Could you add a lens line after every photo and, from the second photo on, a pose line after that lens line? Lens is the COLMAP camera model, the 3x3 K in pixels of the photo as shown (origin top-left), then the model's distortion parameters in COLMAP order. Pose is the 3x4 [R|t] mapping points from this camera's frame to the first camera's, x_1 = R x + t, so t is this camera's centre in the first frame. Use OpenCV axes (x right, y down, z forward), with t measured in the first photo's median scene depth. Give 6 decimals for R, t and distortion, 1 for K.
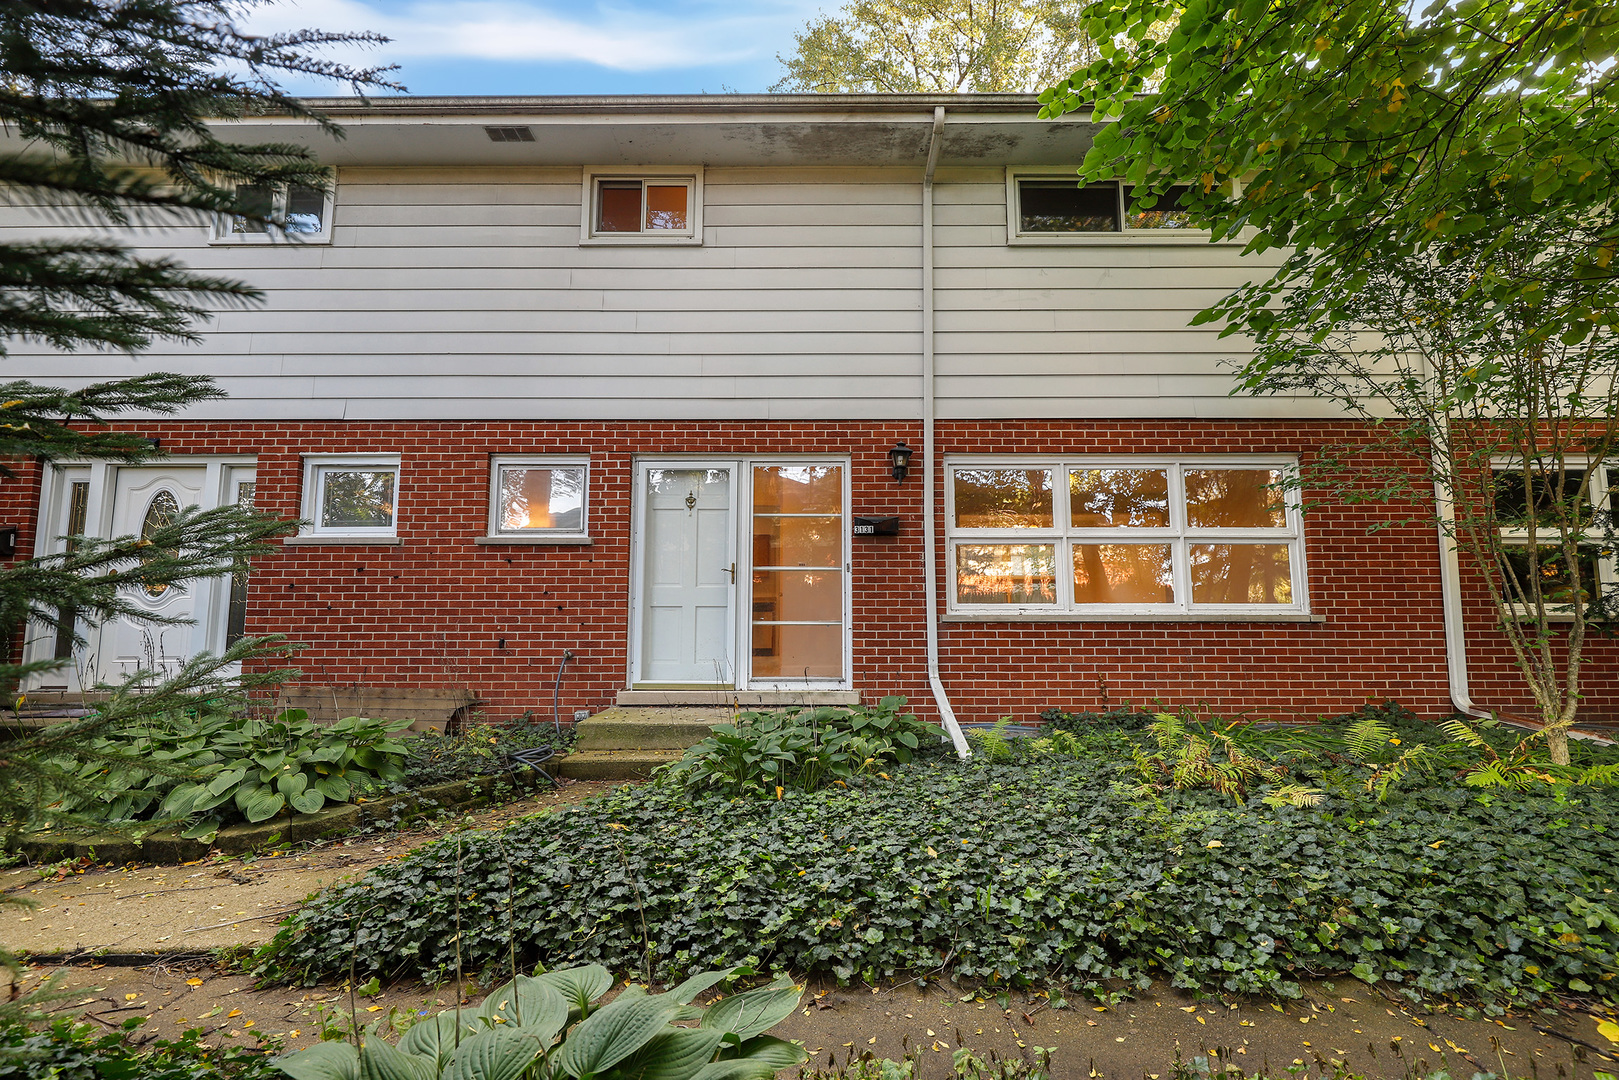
lens RADIAL K [[743.8, 0, 809.5], [0, 743.8, 540.0], [0, 0, 1]] dist [0.010340, 0.000042]
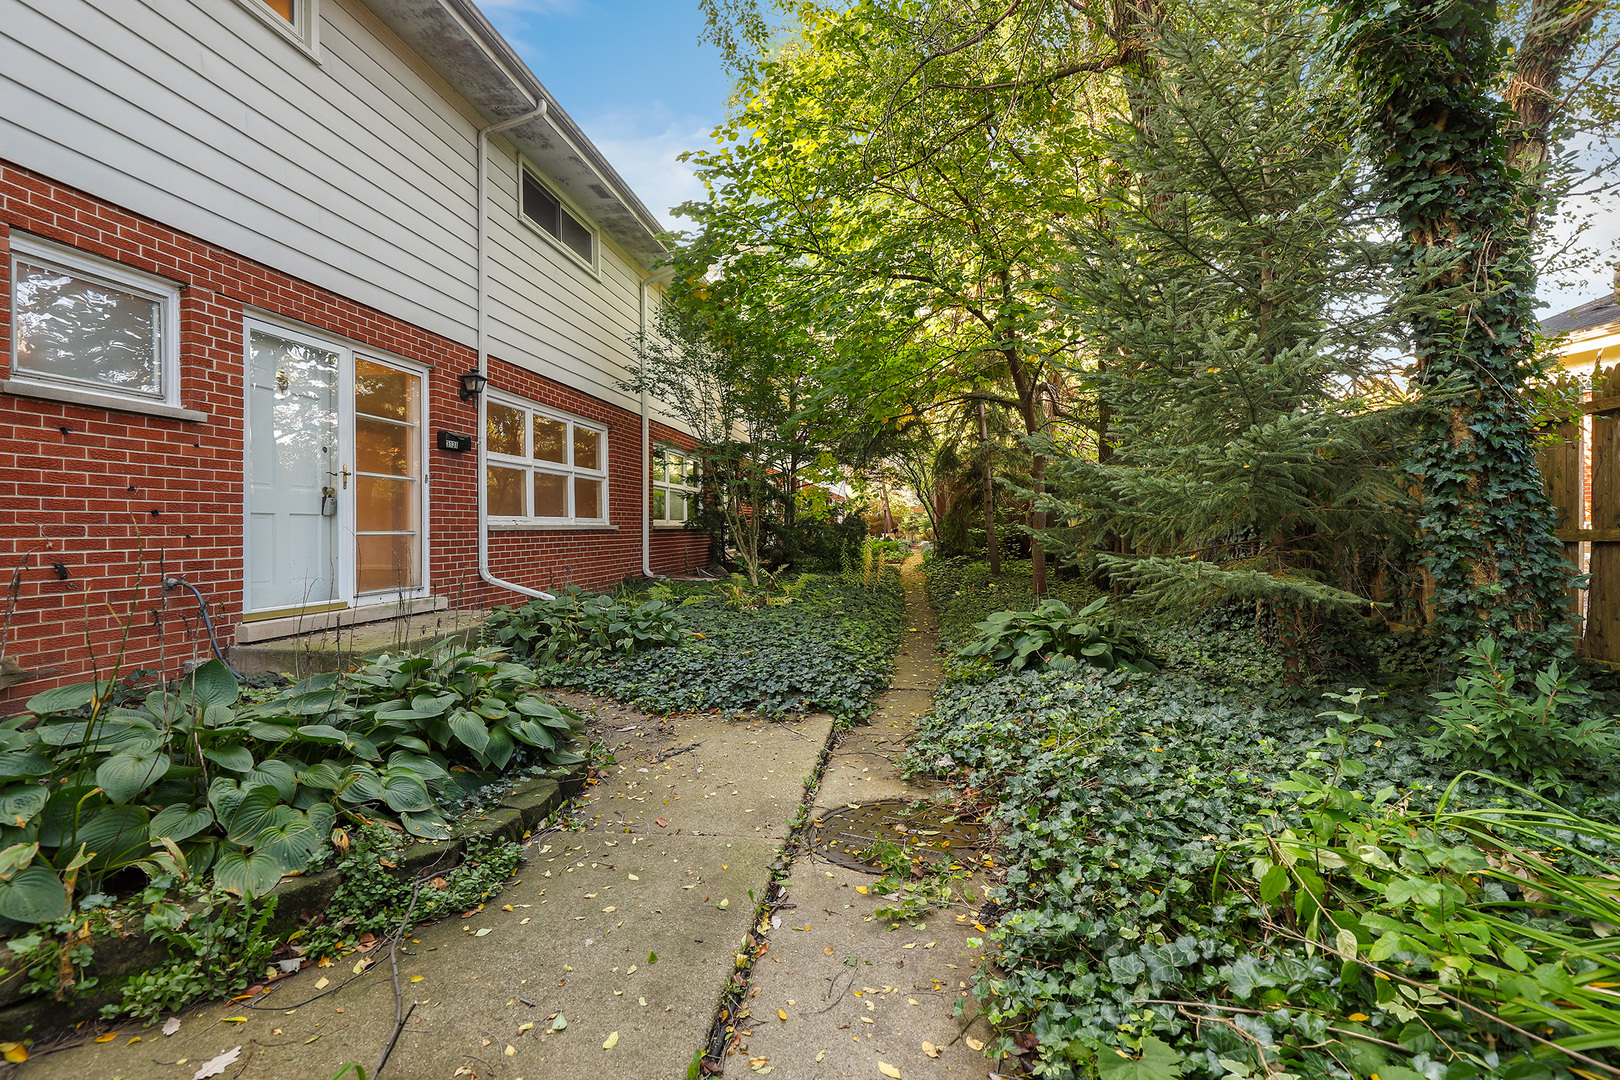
lens RADIAL K [[724.1, 0, 810.0], [0, 724.1, 540.0], [0, 0, 1]] dist [-0.001932, -0.000216]
pose [[0.136467, -0.017757, 0.990485, -0.881231], [-0.096633, 0.994833, 0.031149, 0.039113], [-0.985920, -0.099964, 0.134046, 0.340323]]
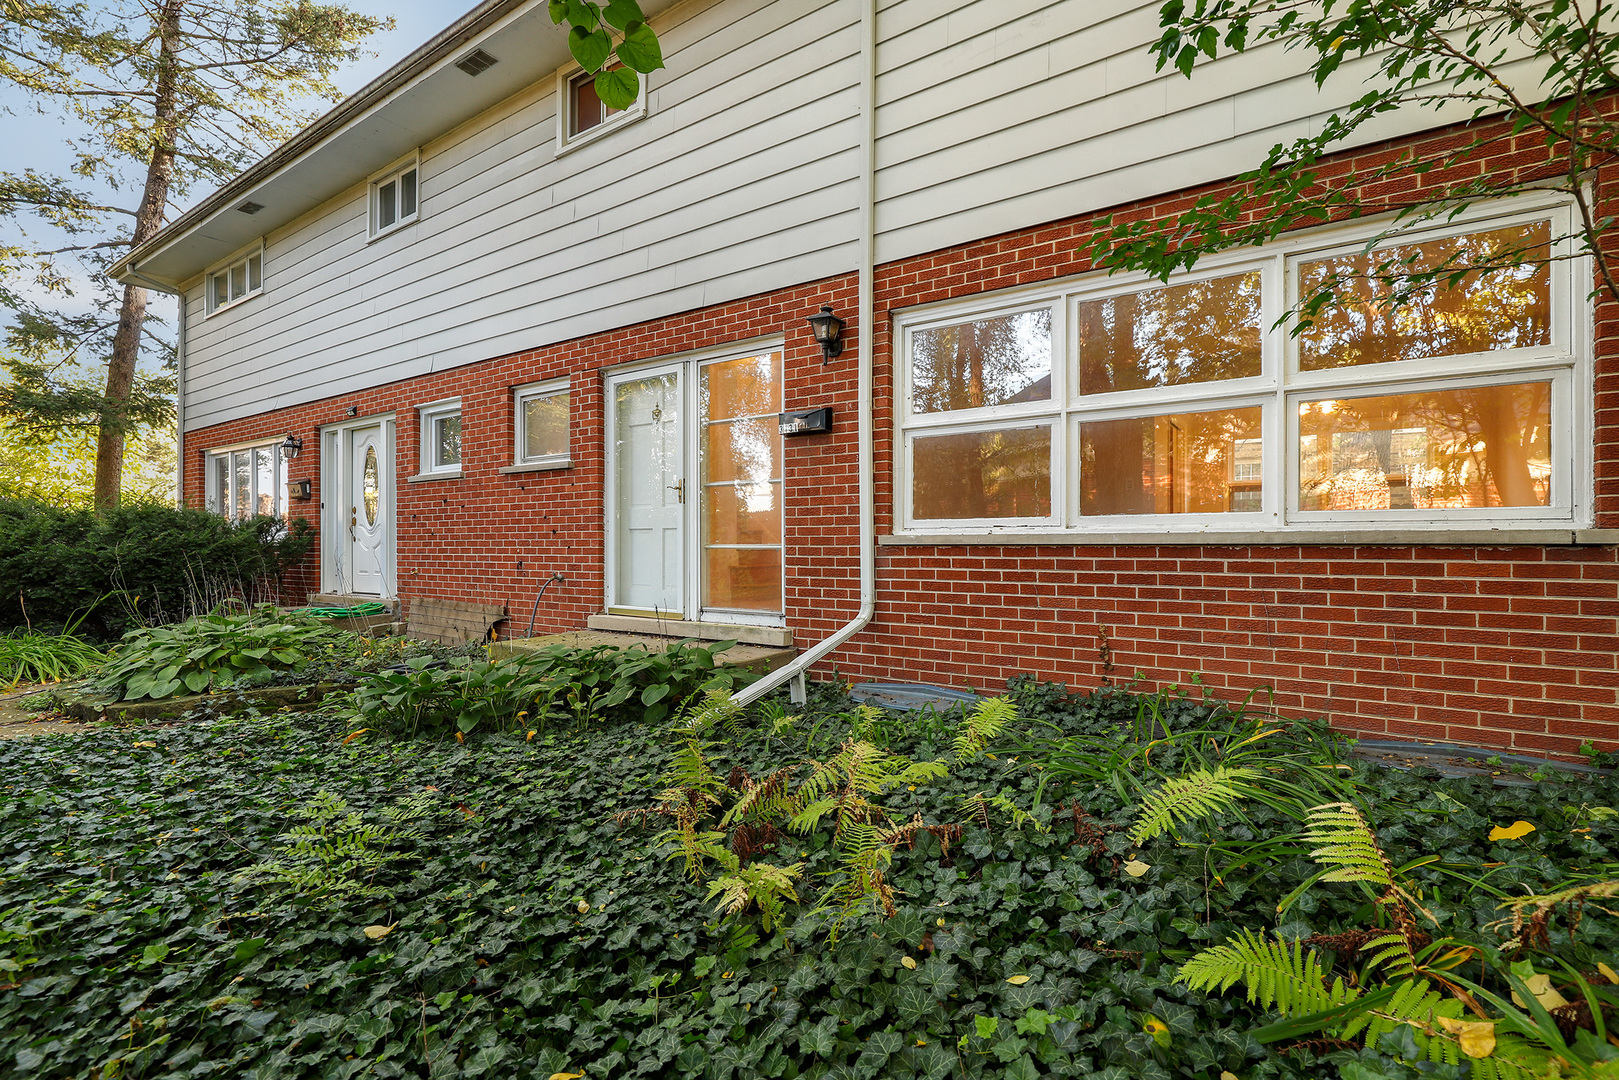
lens RADIAL K [[743.8, 0, 809.5], [0, 743.8, 540.0], [0, 0, 1]] dist [0.010340, 0.000042]
pose [[0.829736, -0.004786, -0.558136, 0.524438], [0.063073, 0.994362, 0.085240, 0.037161], [0.554581, -0.105930, 0.825360, 0.346417]]
